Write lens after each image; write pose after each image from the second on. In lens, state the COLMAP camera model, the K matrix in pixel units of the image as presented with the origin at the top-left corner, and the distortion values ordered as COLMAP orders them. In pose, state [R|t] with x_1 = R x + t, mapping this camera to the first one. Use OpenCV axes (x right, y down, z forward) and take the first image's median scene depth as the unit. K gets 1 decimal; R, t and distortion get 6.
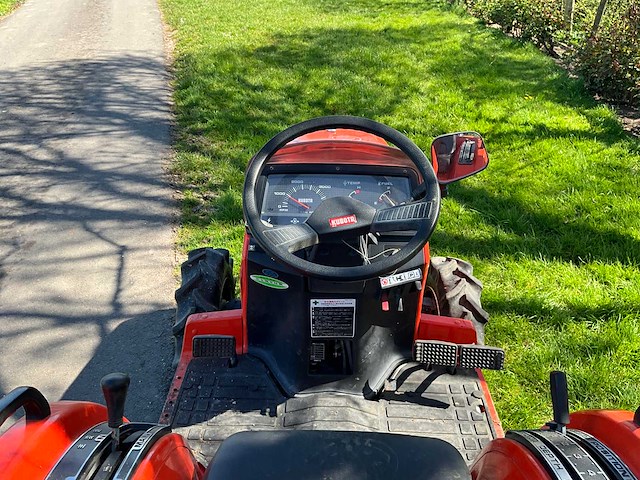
lens RADIAL K [[534.2, 0, 314.8], [0, 534.2, 239.3], [0, 0, 1]] dist [0.066061, -0.127511]
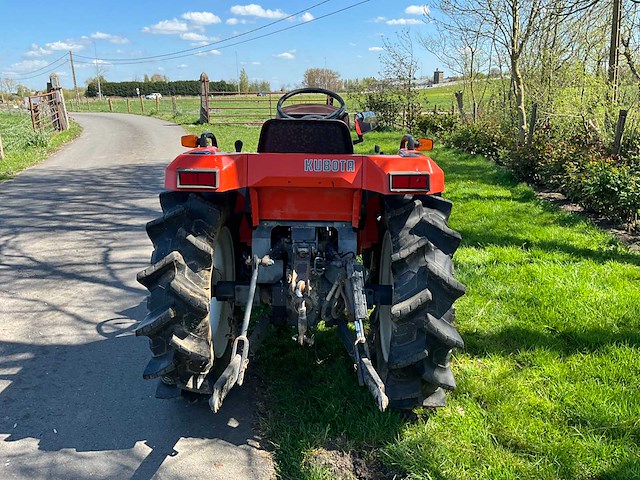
lens RADIAL K [[534.2, 0, 314.8], [0, 534.2, 239.3], [0, 0, 1]] dist [0.066061, -0.127511]
pose [[0.999970, -0.002690, -0.007214, 0.017290], [0.000712, 0.965277, -0.261228, 0.249125], [0.007666, 0.261215, 0.965250, -0.290399]]
